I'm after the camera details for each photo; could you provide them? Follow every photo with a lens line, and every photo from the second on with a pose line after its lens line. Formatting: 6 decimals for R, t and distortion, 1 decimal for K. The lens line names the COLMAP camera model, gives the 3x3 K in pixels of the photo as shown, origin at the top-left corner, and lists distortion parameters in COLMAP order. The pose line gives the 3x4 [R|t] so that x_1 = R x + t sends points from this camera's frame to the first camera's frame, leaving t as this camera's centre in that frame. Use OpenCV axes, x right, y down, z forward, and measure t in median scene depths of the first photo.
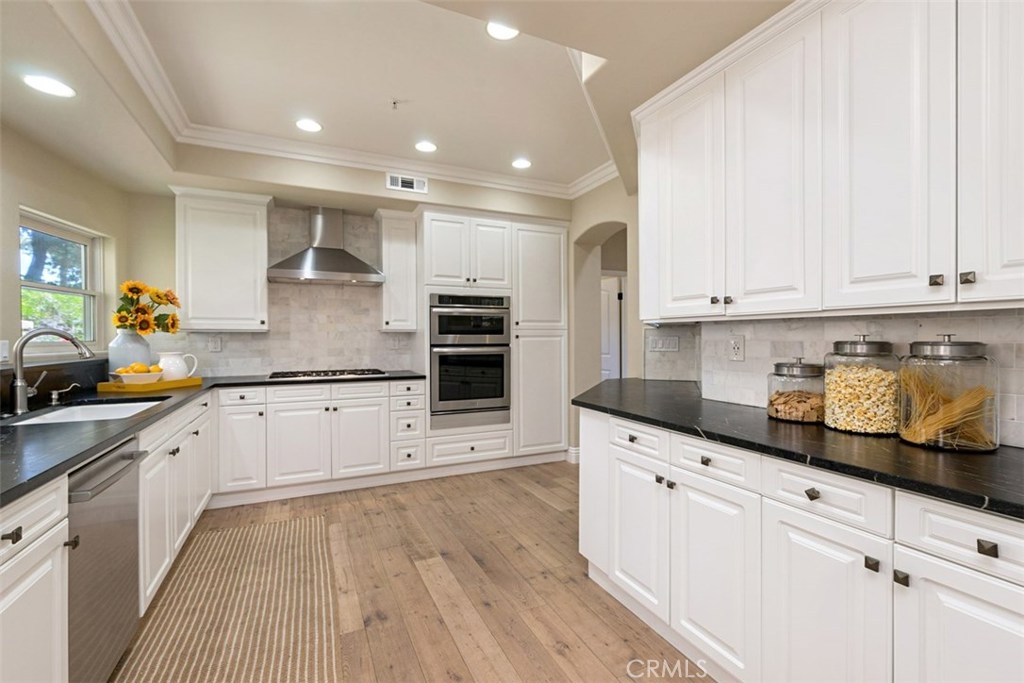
lens RADIAL K [[448.0, 0, 515.1], [0, 448.0, 342.6], [0, 0, 1]] dist [0.000208, 0.000425]
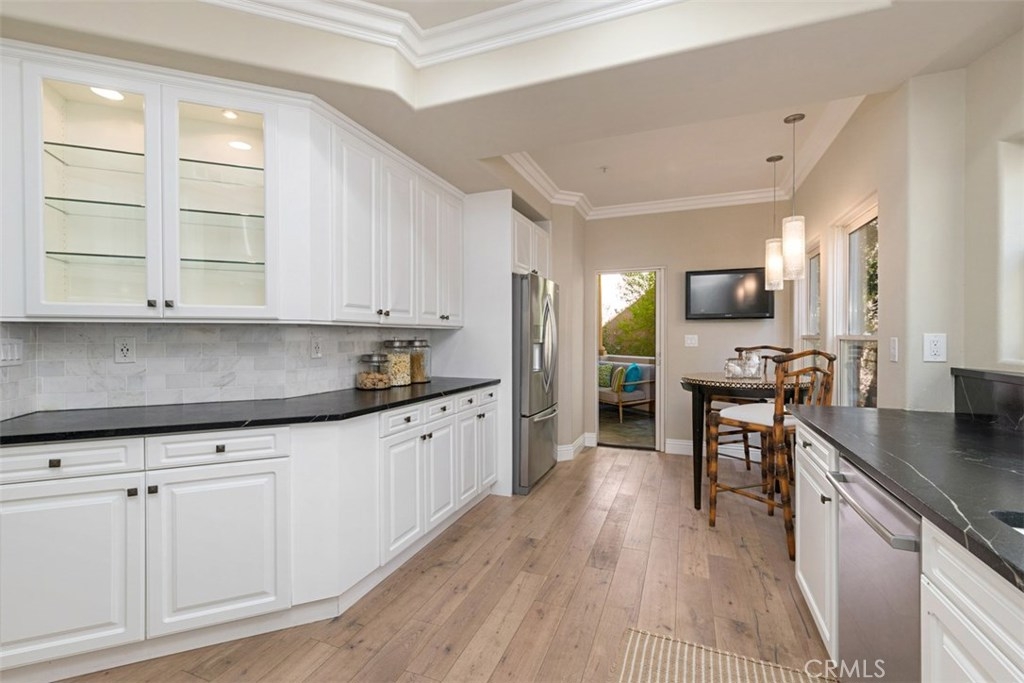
lens RADIAL K [[448.0, 0, 512.2], [0, 448.0, 335.0], [0, 0, 1]] dist [0.000208, 0.000425]
pose [[-0.682470, 0.004195, 0.730901, -0.874296], [0.013360, 0.999888, 0.006735, -0.027063], [-0.730791, 0.014361, -0.682450, 1.673329]]
